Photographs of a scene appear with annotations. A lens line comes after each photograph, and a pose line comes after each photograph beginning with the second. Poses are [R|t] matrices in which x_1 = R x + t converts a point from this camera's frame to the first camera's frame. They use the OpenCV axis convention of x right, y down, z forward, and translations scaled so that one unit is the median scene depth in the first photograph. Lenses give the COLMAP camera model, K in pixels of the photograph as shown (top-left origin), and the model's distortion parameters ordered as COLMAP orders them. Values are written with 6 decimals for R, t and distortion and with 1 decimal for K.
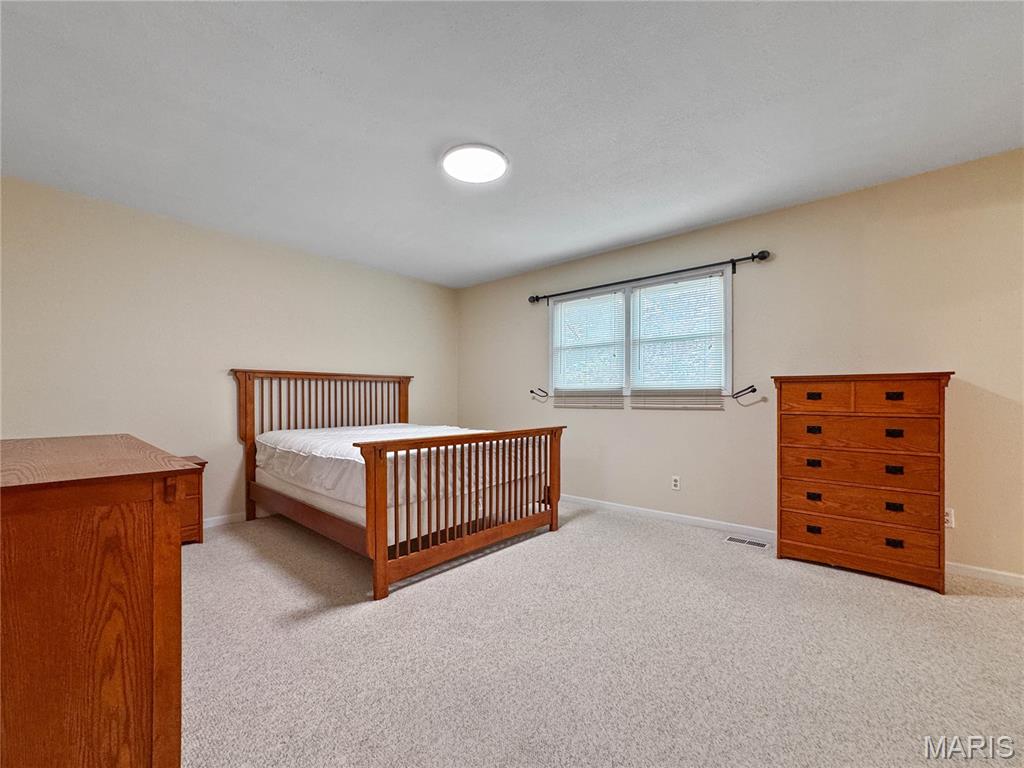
lens RADIAL K [[425.3, 0, 510.5], [0, 425.3, 381.9], [0, 0, 1]] dist [-0.045100, 0.021341]
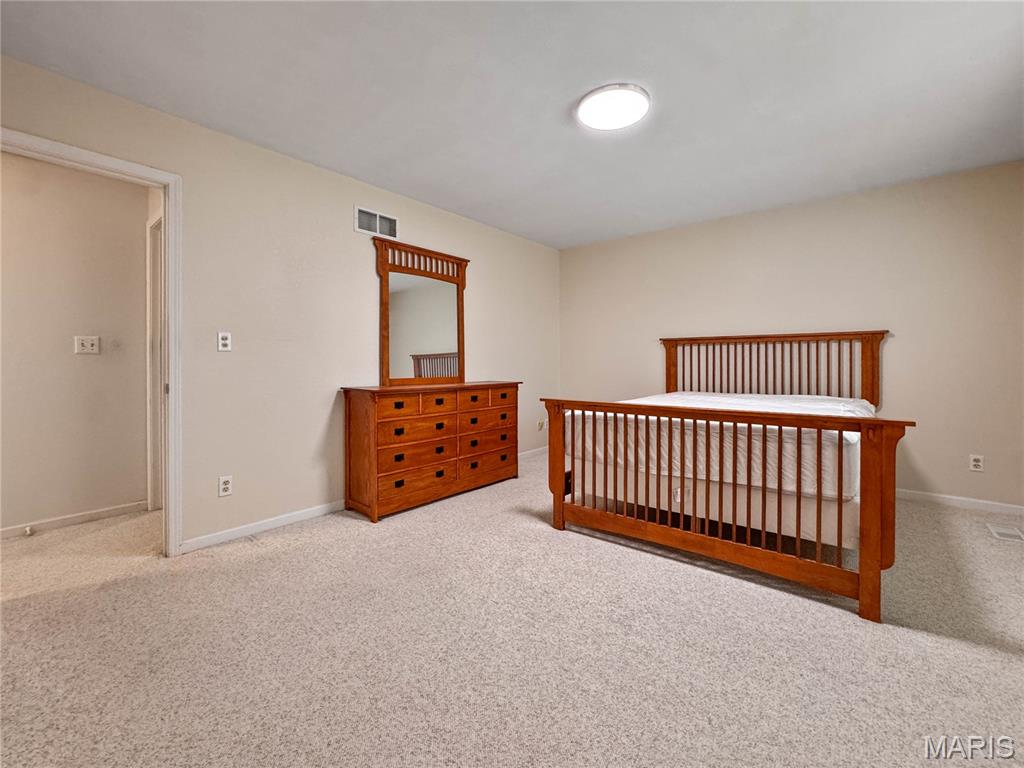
lens RADIAL K [[425.3, 0, 510.5], [0, 425.3, 381.9], [0, 0, 1]] dist [-0.045100, 0.021341]
pose [[0.035101, 0.046962, -0.998280, 0.658179], [0.037282, 0.998139, 0.048266, 0.023658], [0.998688, -0.038912, 0.033285, 0.629780]]
